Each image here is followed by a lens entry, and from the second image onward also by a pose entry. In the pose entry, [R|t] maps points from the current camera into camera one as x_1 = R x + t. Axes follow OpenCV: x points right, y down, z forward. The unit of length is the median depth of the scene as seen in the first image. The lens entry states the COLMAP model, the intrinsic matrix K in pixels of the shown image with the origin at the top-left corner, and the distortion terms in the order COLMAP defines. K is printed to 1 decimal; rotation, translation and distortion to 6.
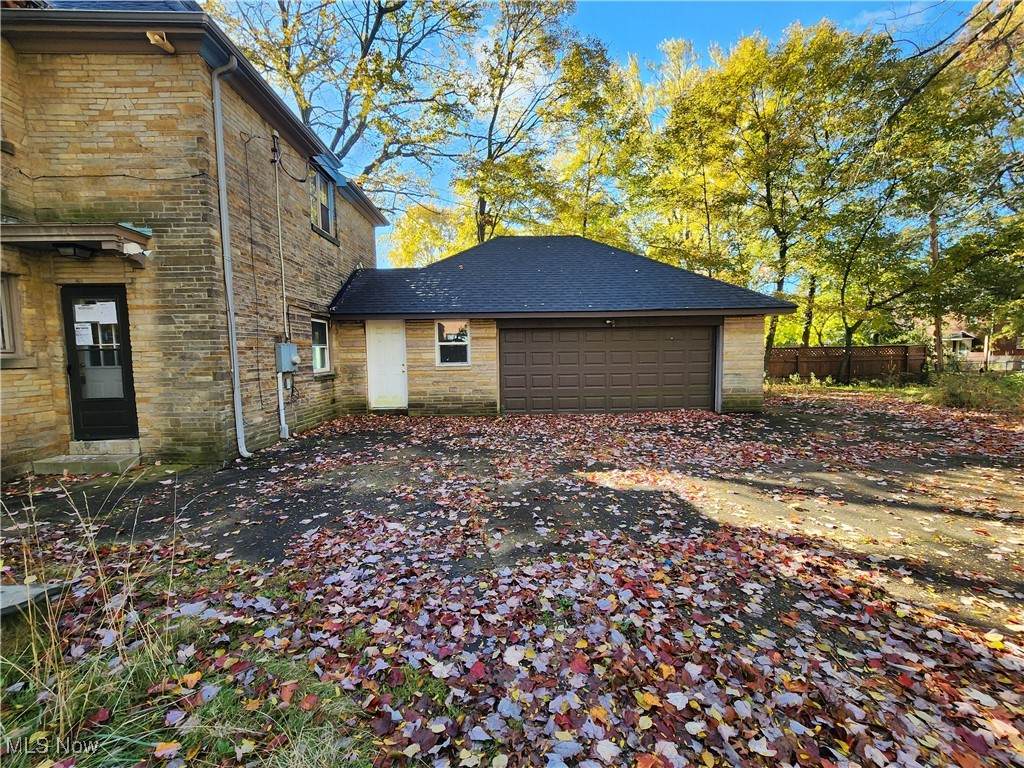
lens RADIAL K [[419.3, 0, 514.6], [0, 419.3, 384.5], [0, 0, 1]] dist [0.000710, 0.000905]
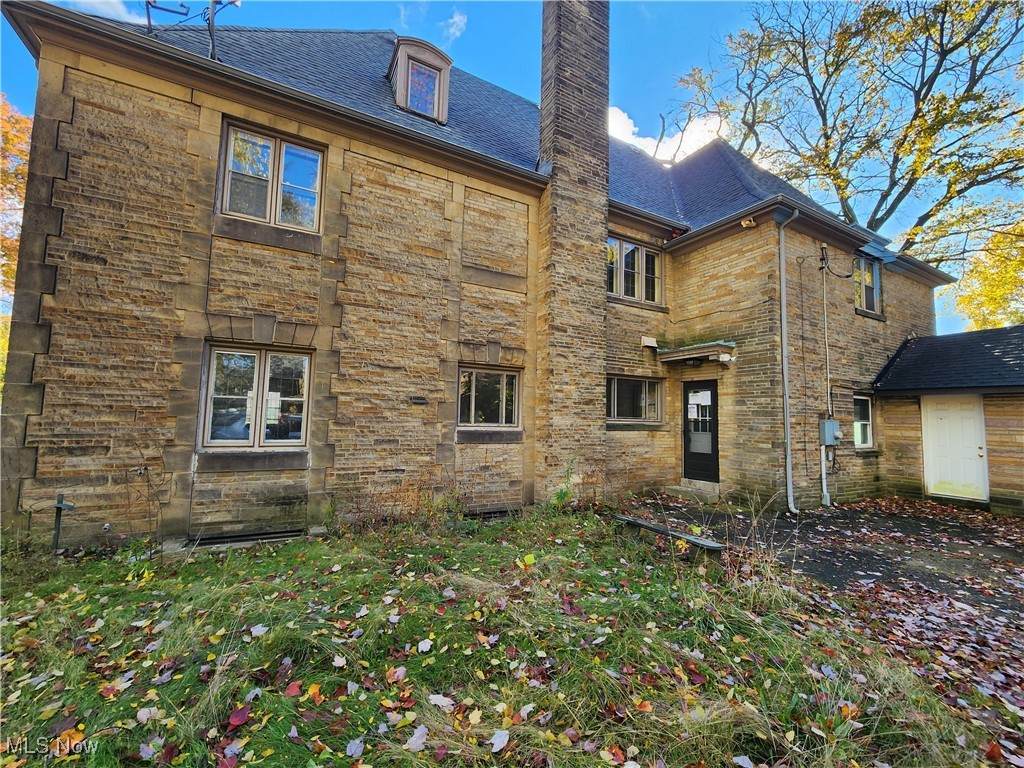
lens RADIAL K [[419.3, 0, 517.8], [0, 419.3, 384.9], [0, 0, 1]] dist [0.000710, 0.000905]
pose [[0.456264, -0.044066, -0.888753, 0.100384], [-0.099145, 0.990037, -0.099986, 0.006042], [0.884304, 0.133736, 0.447349, -0.323275]]
